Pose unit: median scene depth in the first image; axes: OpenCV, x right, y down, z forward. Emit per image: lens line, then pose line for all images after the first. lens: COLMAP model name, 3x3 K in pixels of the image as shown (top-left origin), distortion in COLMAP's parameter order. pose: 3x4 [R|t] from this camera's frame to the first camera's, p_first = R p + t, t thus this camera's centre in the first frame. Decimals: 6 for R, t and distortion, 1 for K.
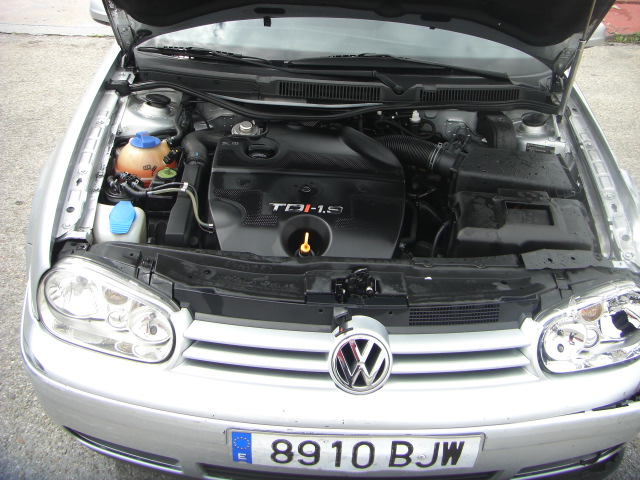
lens RADIAL K [[716.1, 0, 305.1], [0, 716.1, 279.3], [0, 0, 1]] dist [-0.157957, 0.030747]
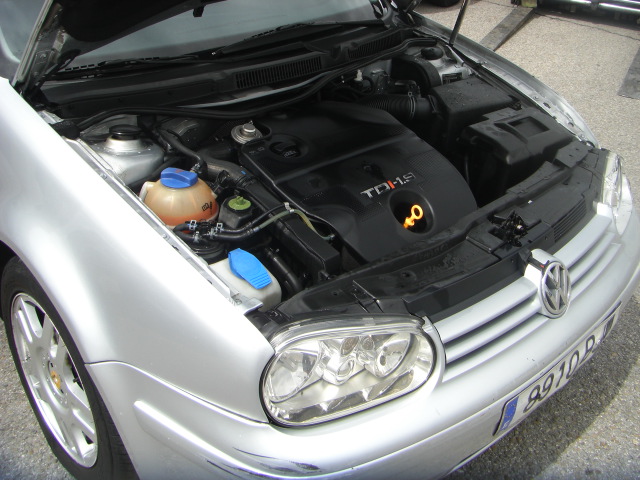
lens RADIAL K [[716.1, 0, 305.1], [0, 716.1, 279.3], [0, 0, 1]] dist [-0.157957, 0.030747]
pose [[0.700107, -0.398995, 0.592160, -0.613266], [0.371791, 0.911721, 0.174749, -0.169298], [-0.609608, 0.097817, 0.786645, 0.277273]]
